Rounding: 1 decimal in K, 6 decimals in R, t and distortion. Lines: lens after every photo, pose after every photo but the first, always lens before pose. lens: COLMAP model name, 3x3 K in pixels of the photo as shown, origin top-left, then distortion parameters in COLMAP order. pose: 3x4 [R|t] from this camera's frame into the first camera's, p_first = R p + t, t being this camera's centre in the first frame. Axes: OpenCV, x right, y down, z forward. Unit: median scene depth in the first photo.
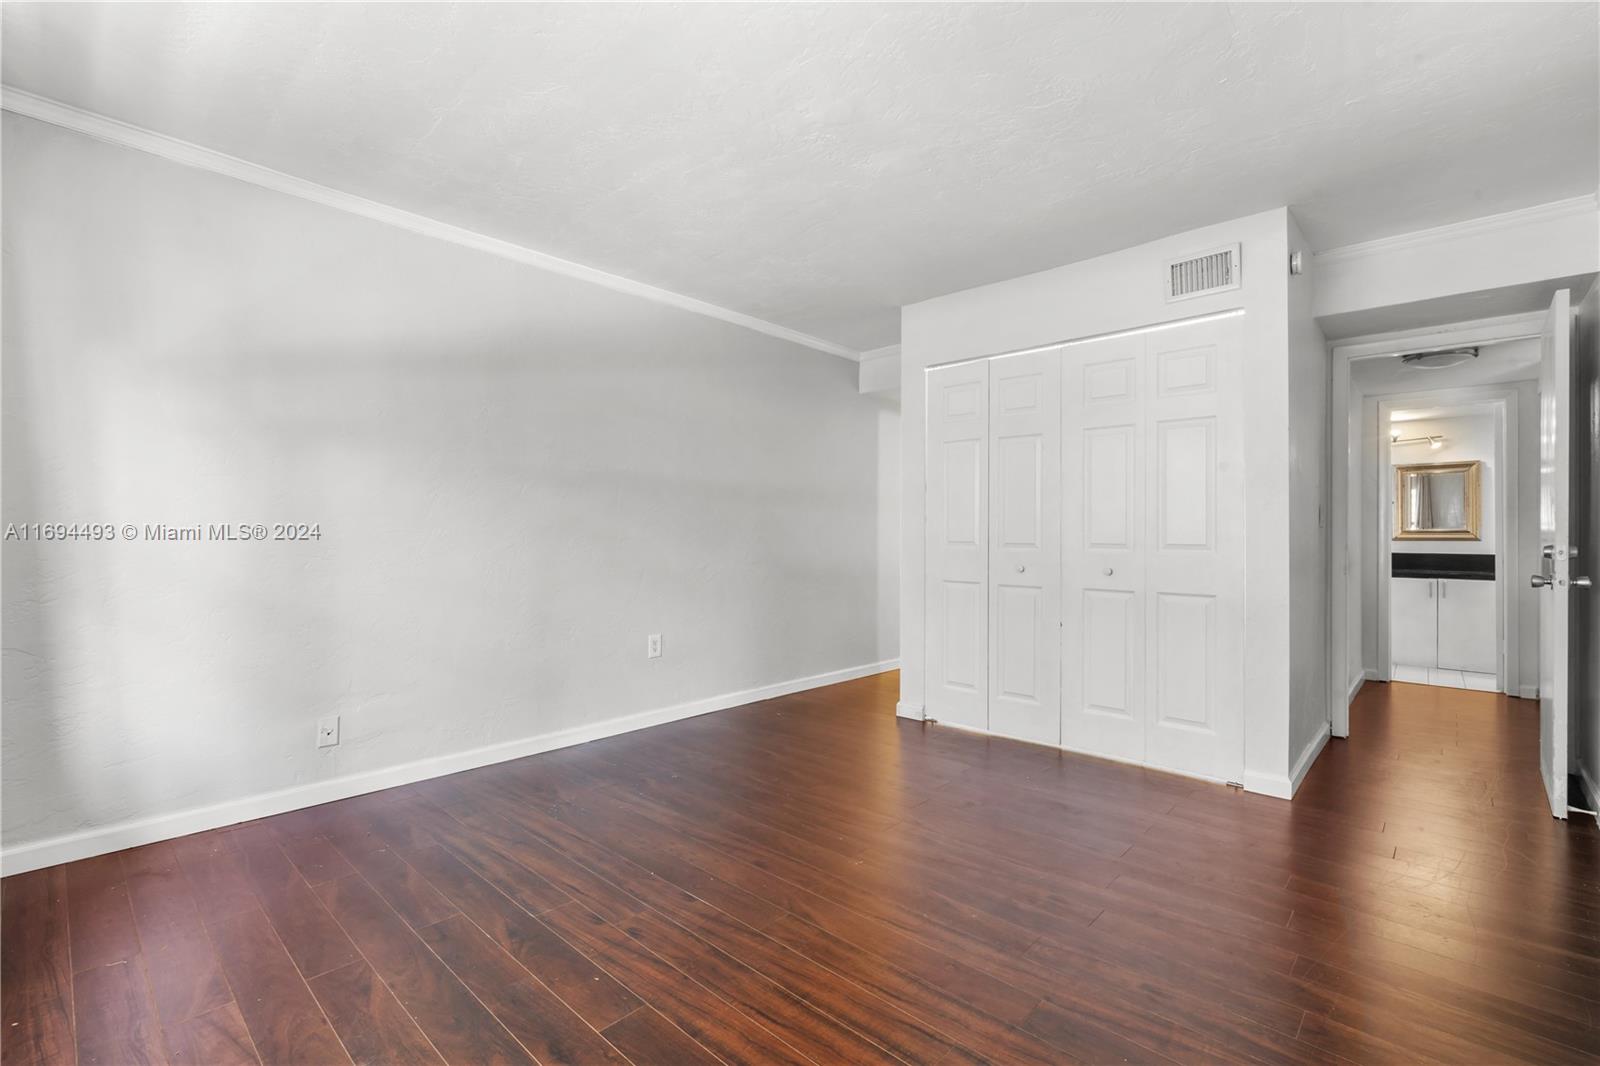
lens RADIAL K [[709.1, 0, 801.3], [0, 709.1, 530.6], [0, 0, 1]] dist [-0.009977, -0.000187]
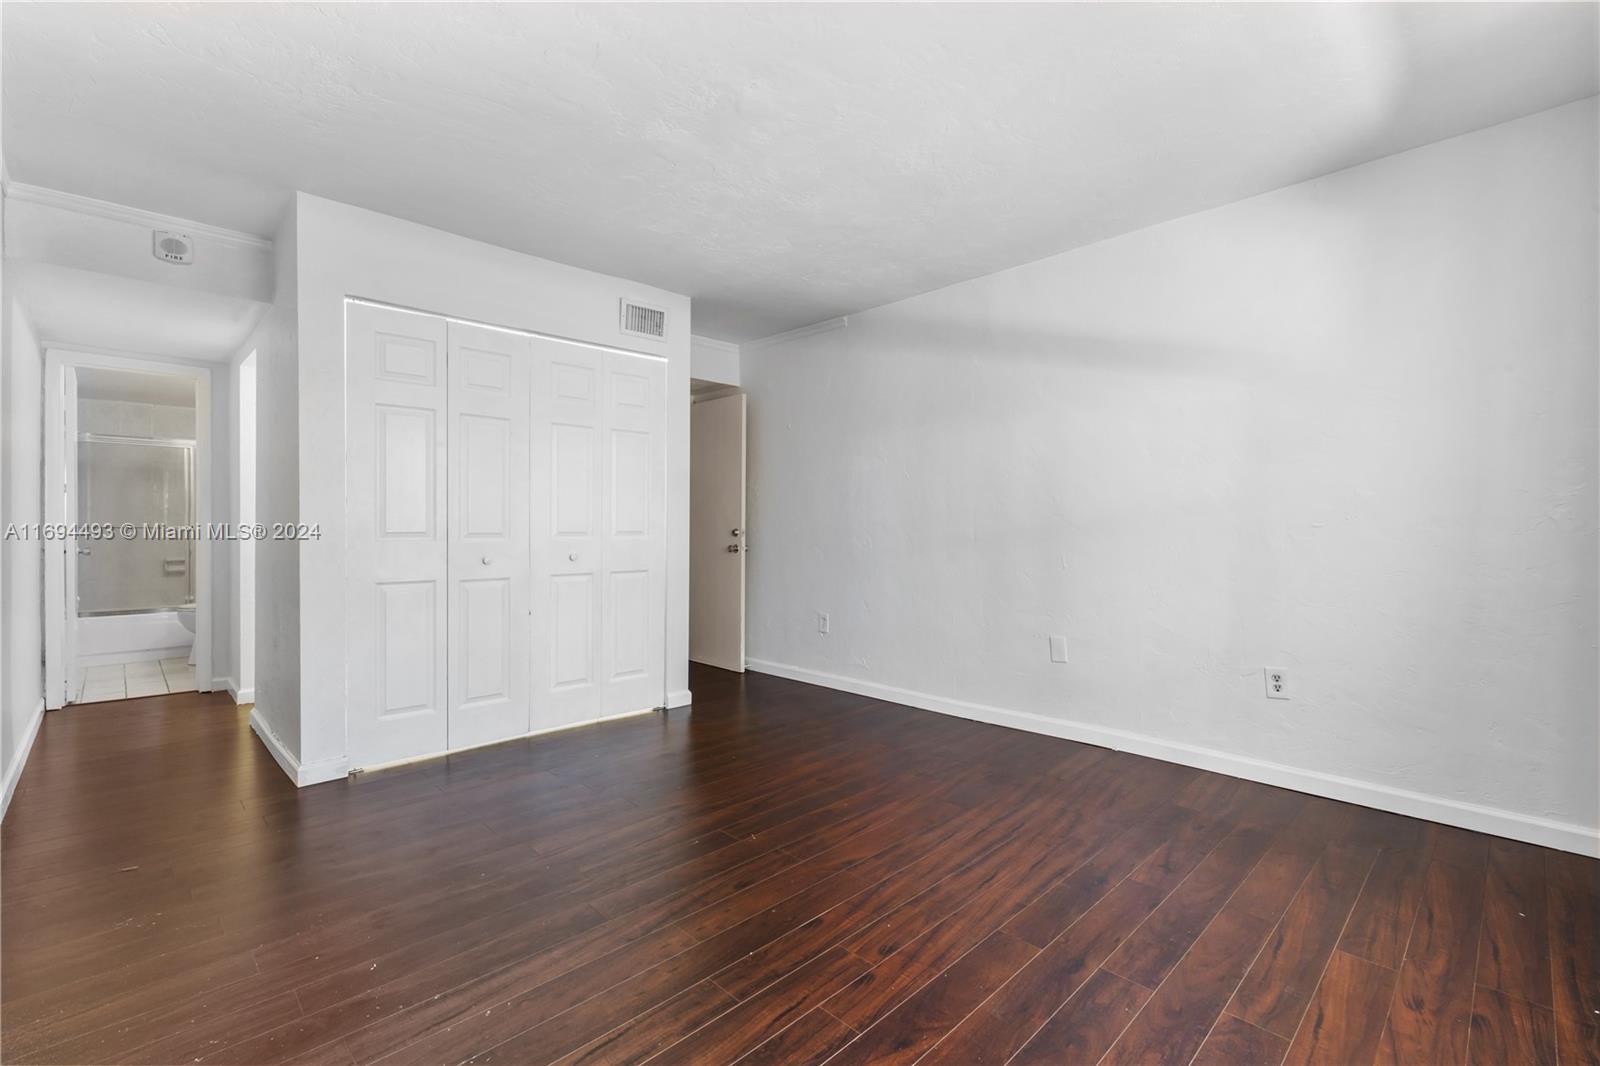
lens RADIAL K [[709.1, 0, 801.8], [0, 709.1, 532.7], [0, 0, 1]] dist [-0.009977, -0.000187]
pose [[0.049875, -0.014473, 0.998651, -0.722871], [-0.005517, 0.999876, 0.014767, 0.001670], [-0.998740, -0.006246, 0.049789, 0.661982]]
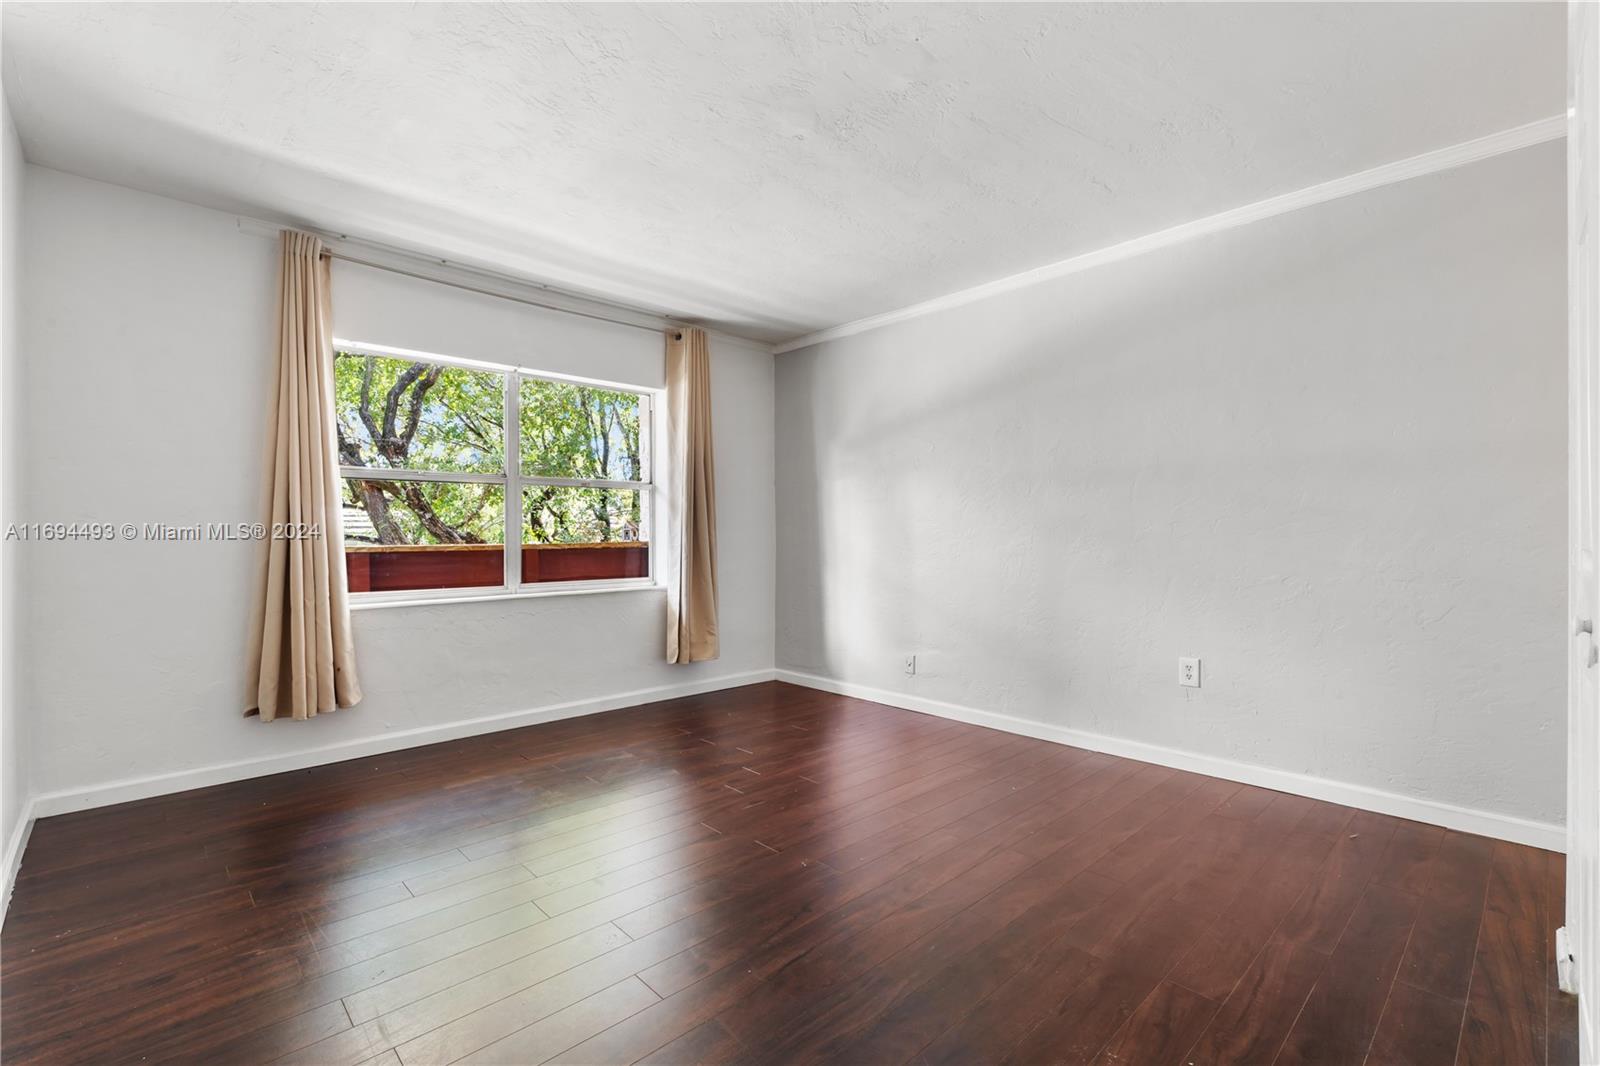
lens RADIAL K [[709.1, 0, 799.2], [0, 709.1, 536.0], [0, 0, 1]] dist [-0.009977, -0.000187]
pose [[-0.062154, -0.002394, -0.998064, 0.800411], [0.005501, 0.999981, -0.002741, 0.012195], [0.998051, -0.005661, -0.062139, 0.794274]]
